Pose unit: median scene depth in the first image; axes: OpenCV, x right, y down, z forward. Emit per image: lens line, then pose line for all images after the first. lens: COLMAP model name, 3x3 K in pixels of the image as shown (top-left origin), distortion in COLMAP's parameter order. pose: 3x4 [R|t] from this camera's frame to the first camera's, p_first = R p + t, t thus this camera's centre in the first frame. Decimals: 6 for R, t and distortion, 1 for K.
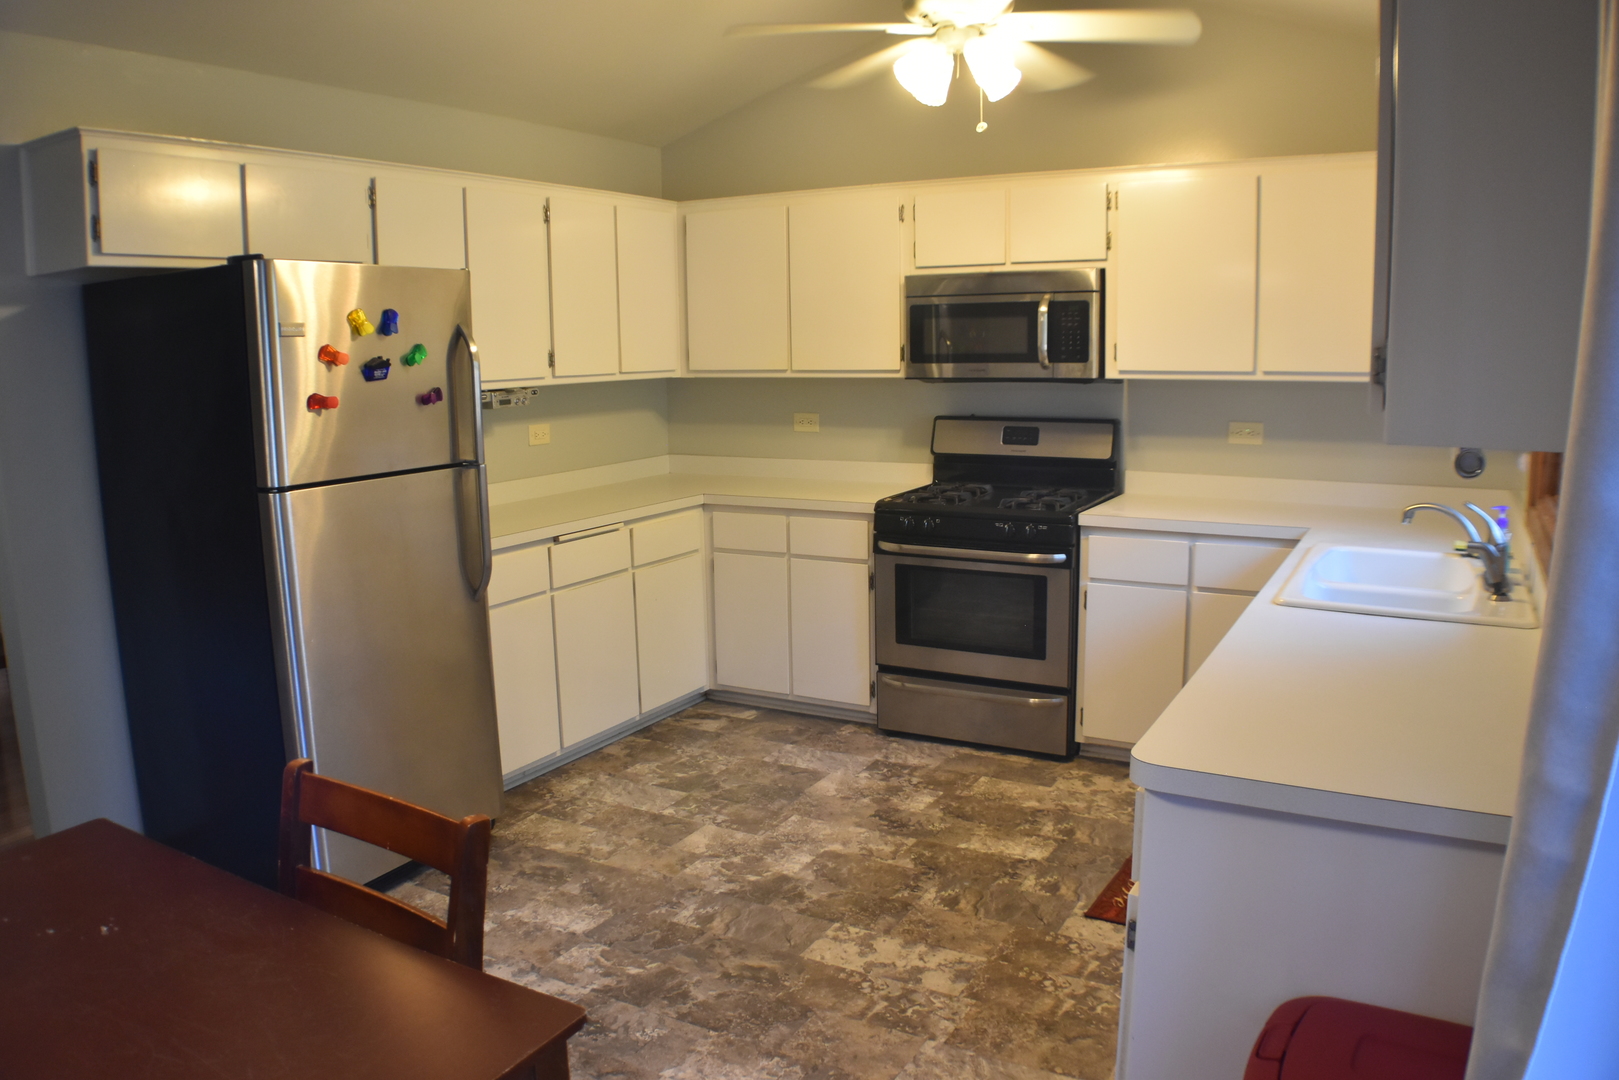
lens RADIAL K [[1194.5, 0, 800.5], [0, 1194.5, 535.7], [0, 0, 1]] dist [-0.122584, 0.011726]
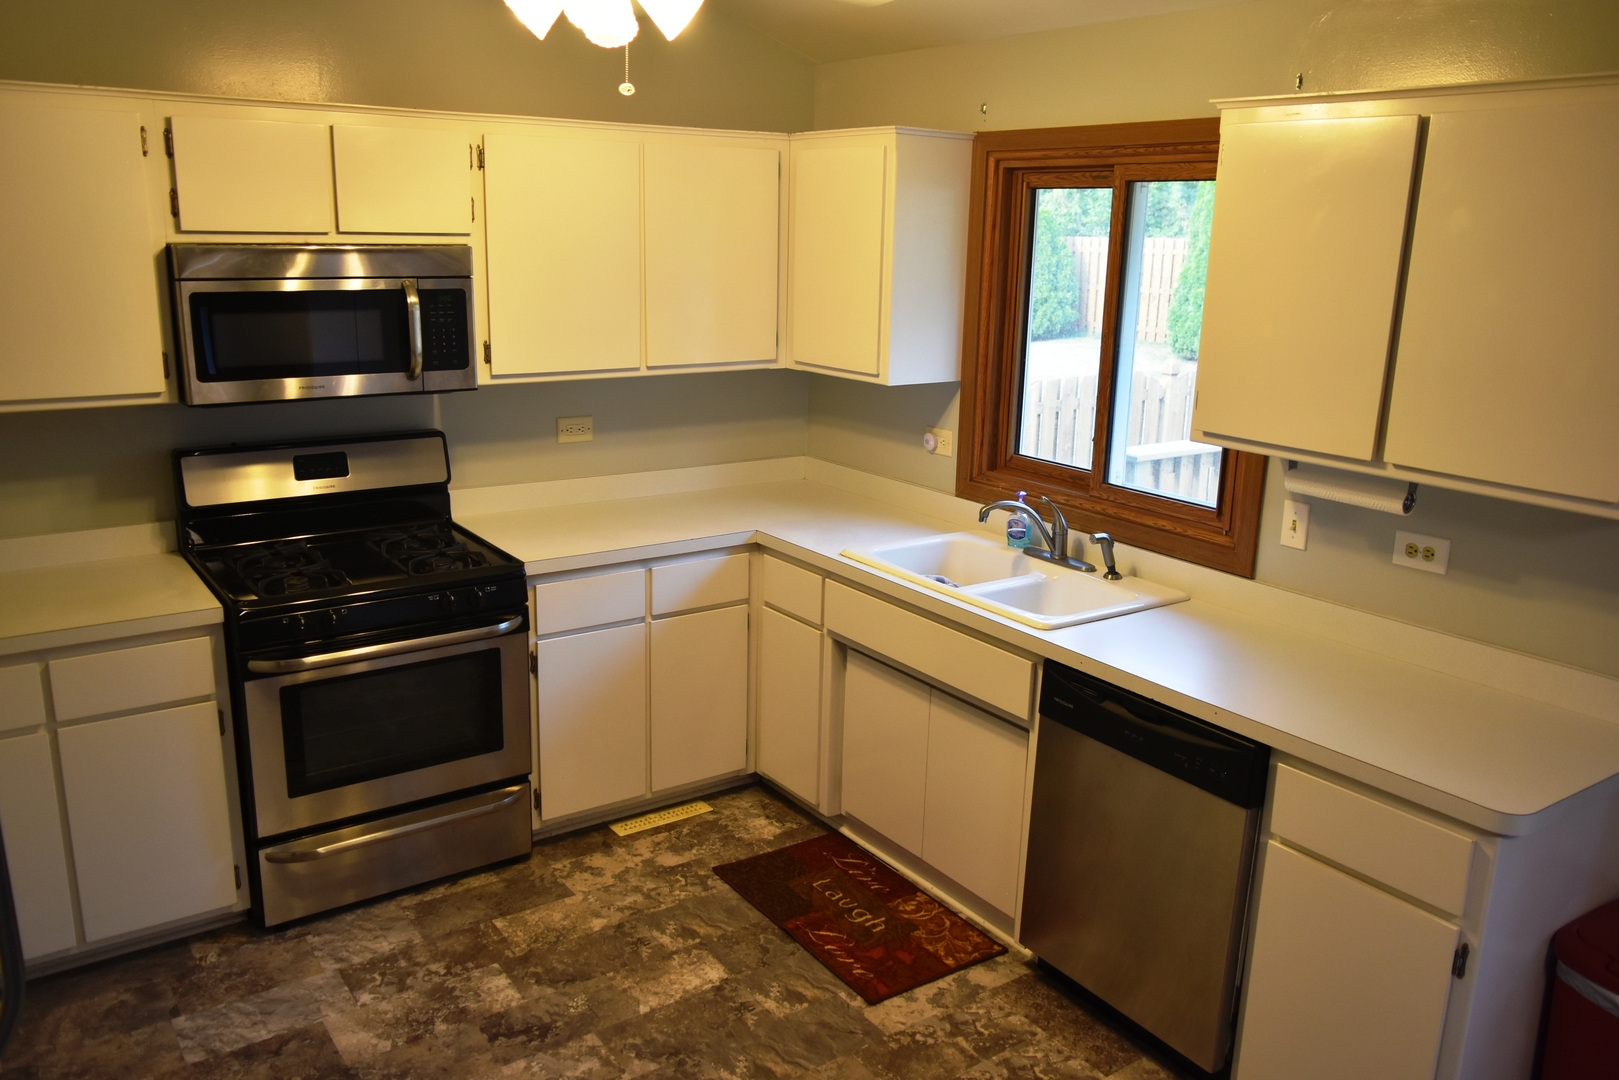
lens RADIAL K [[1273.0, 0, 791.9], [0, 1273.0, 556.5], [0, 0, 1]] dist [-0.008396, 0.011772]
pose [[0.427604, -0.207375, 0.879858, -0.438745], [0.116835, 0.977846, 0.173688, -0.148586], [-0.896384, 0.028528, 0.442359, 0.448951]]
